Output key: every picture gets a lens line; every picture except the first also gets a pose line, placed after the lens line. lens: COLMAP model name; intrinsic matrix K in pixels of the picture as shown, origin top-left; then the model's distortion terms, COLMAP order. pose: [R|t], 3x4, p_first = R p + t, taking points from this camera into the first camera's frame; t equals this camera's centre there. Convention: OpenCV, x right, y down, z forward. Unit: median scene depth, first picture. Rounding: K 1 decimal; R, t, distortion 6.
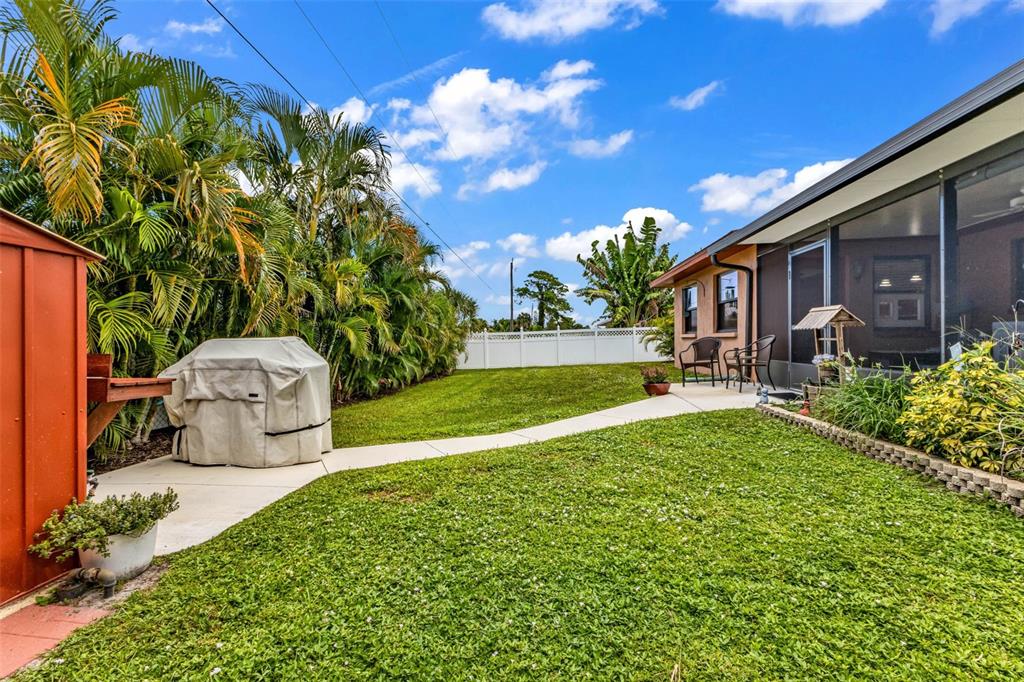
lens RADIAL K [[445.2, 0, 513.0], [0, 445.2, 328.5], [0, 0, 1]] dist [0.003142, -0.000031]
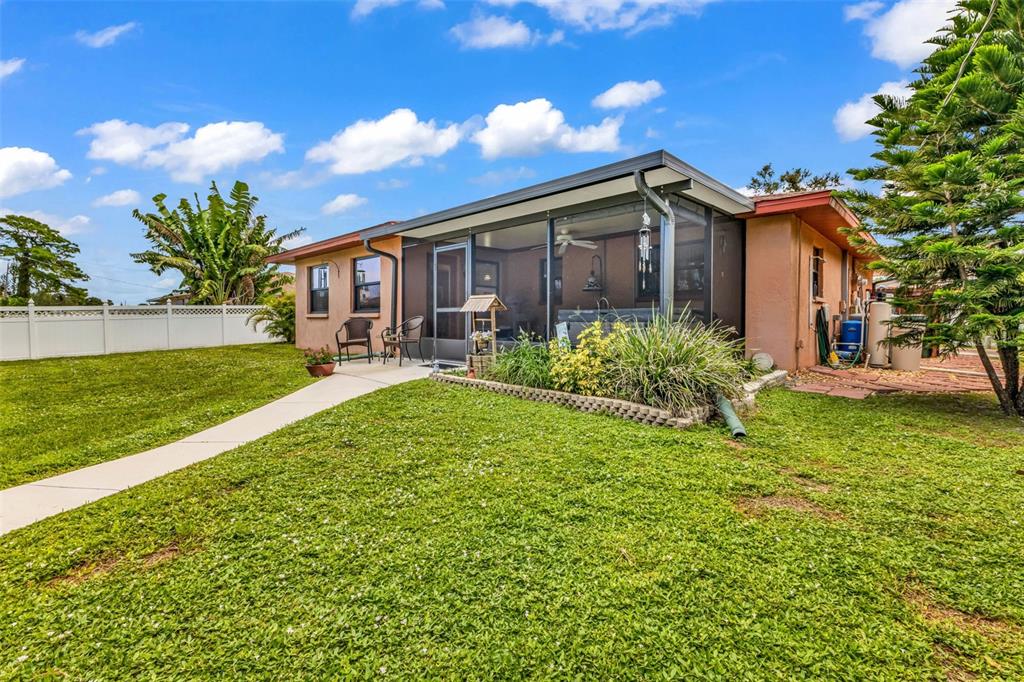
lens RADIAL K [[442.1, 0, 512.7], [0, 442.1, 313.8], [0, 0, 1]] dist [0.000496, -0.000441]
pose [[0.618093, 0.016610, 0.785930, -0.171615], [-0.025054, 0.999685, -0.001423, 0.004088], [-0.785706, -0.018811, 0.618314, 0.074701]]
